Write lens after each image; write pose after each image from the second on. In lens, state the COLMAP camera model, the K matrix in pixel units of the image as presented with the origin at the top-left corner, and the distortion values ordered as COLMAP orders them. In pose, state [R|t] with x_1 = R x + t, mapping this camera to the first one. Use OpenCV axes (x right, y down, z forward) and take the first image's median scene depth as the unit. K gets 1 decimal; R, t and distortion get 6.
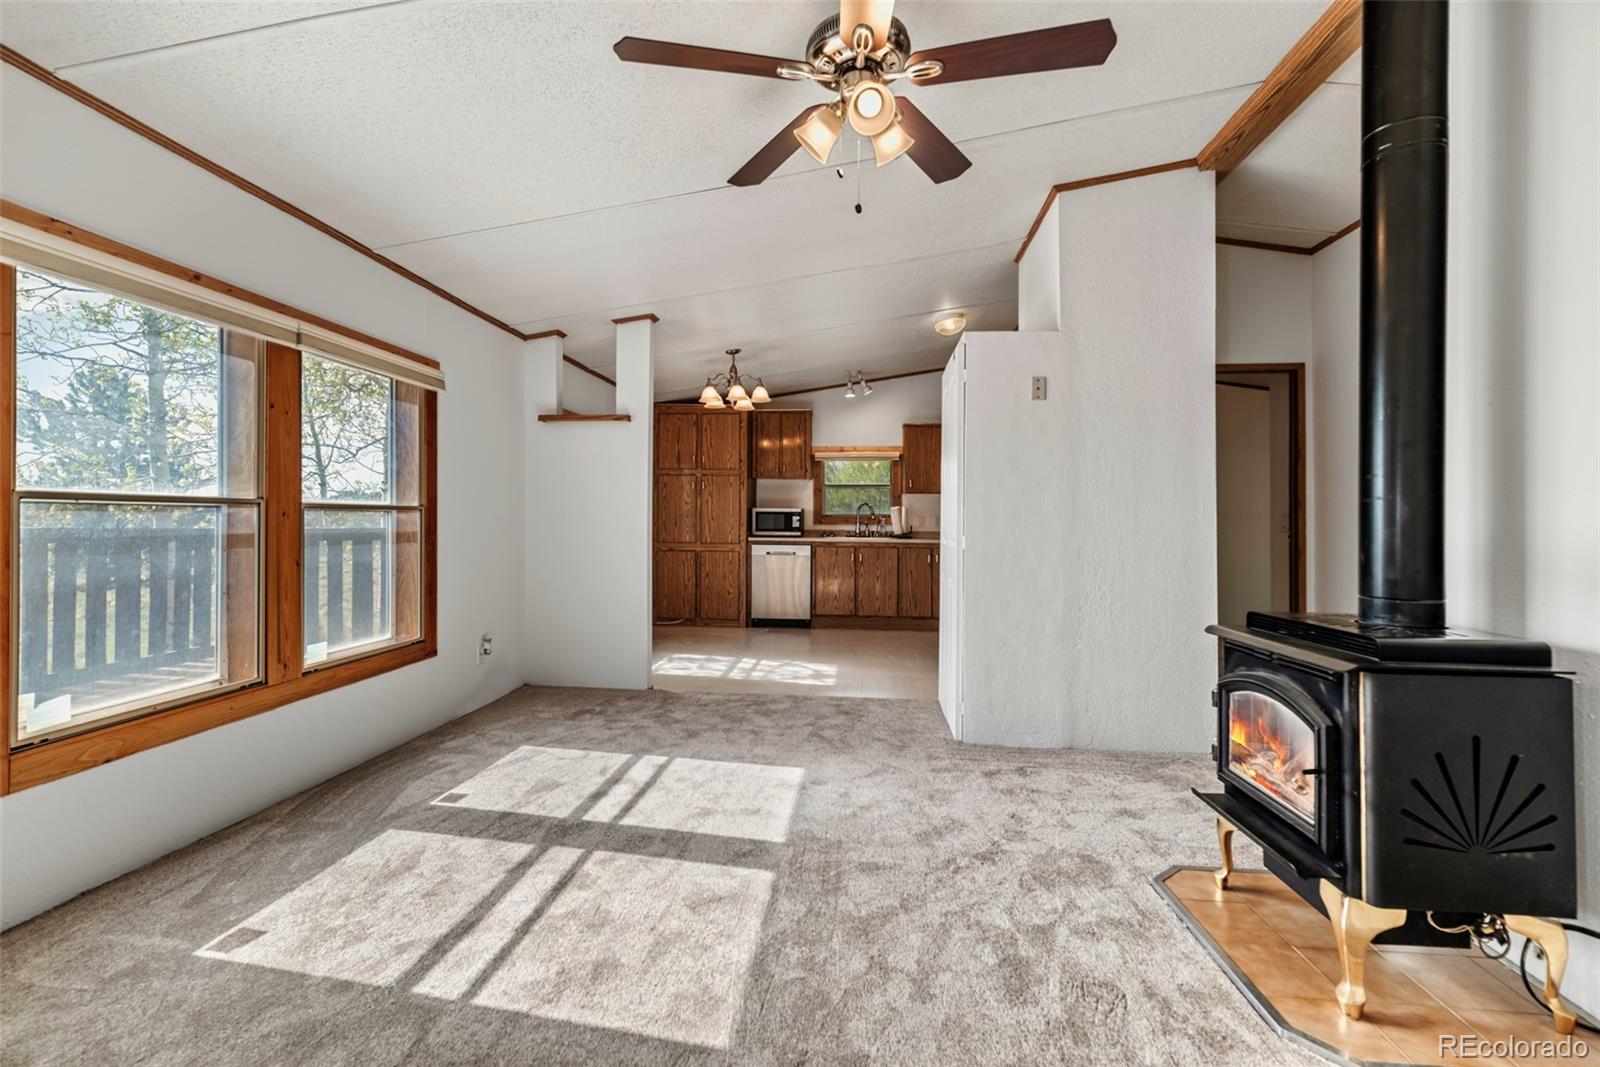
lens RADIAL K [[701.7, 0, 803.9], [0, 701.7, 517.4], [0, 0, 1]] dist [0.001020, 0.000981]
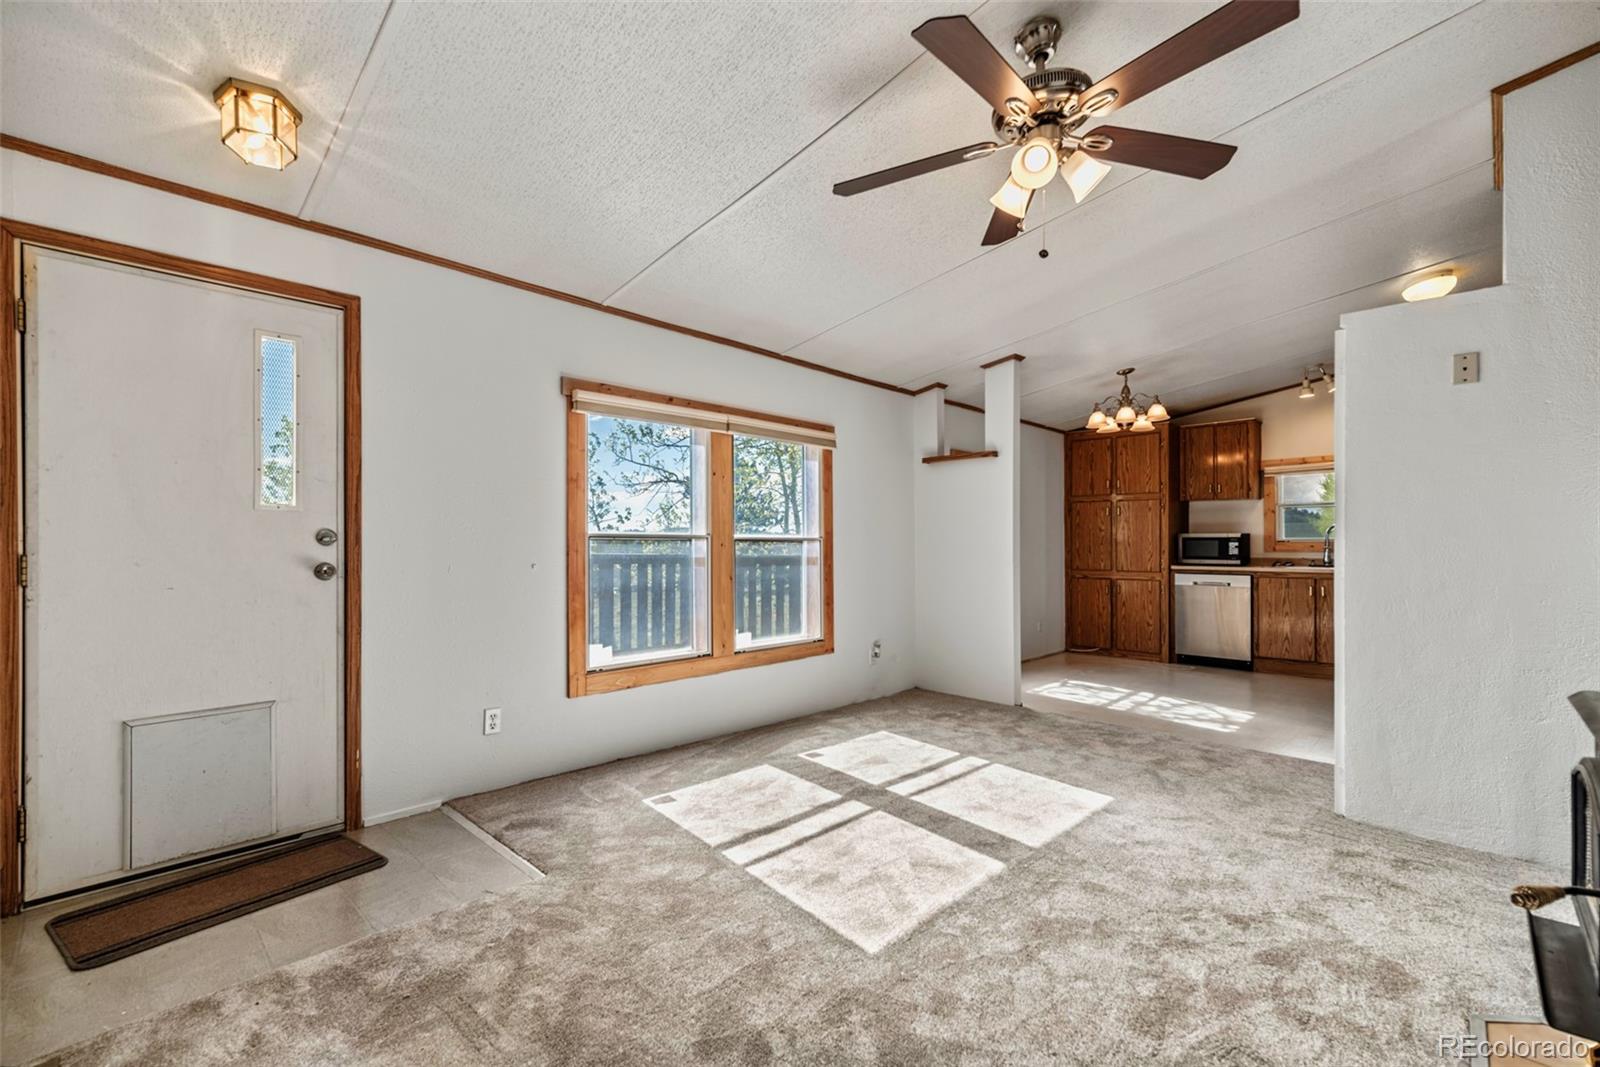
lens RADIAL K [[696.5, 0, 798.9], [0, 696.5, 545.0], [0, 0, 1]] dist [0.000504, 0.000455]
pose [[0.765623, -0.008565, -0.643233, 0.273729], [0.007785, 0.999961, -0.004048, 0.002523], [0.643242, -0.001909, 0.765660, -0.029824]]
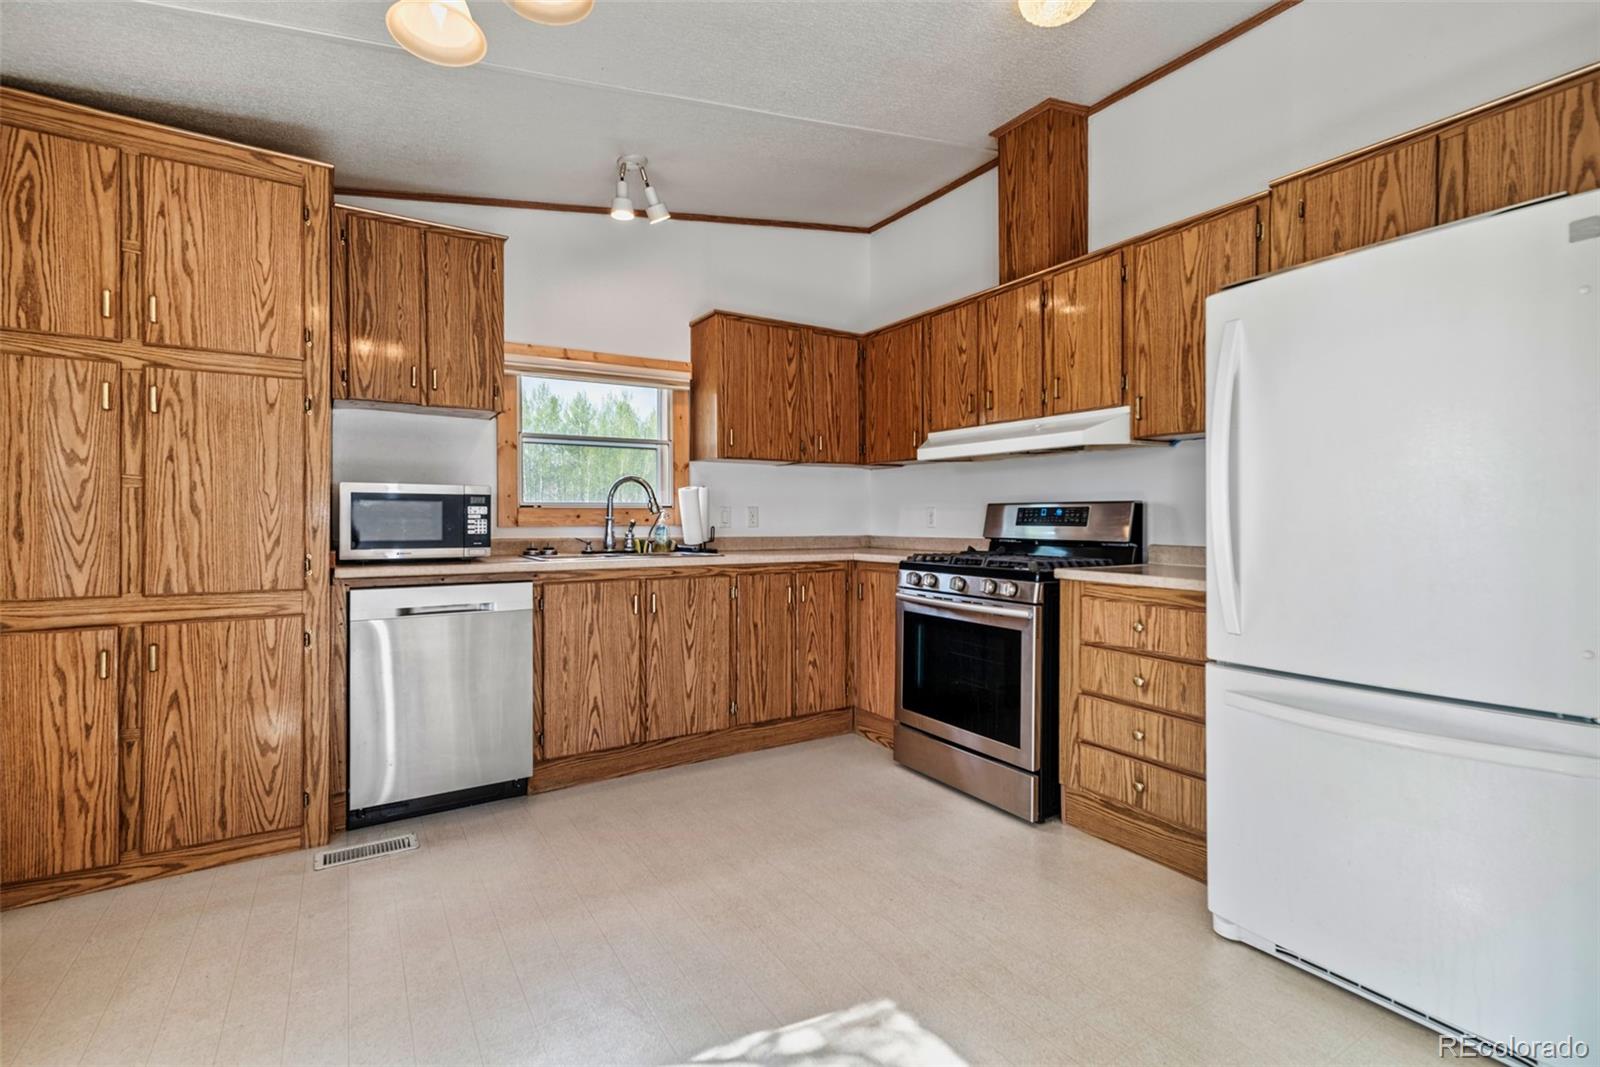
lens RADIAL K [[722.5, 0, 798.6], [0, 722.5, 519.3], [0, 0, 1]] dist [0.000665, 0.000368]
pose [[0.796994, -0.008489, 0.603927, -0.223938], [0.005554, 0.999962, 0.006727, 0.008140], [-0.603961, -0.002008, 0.797011, 1.205175]]
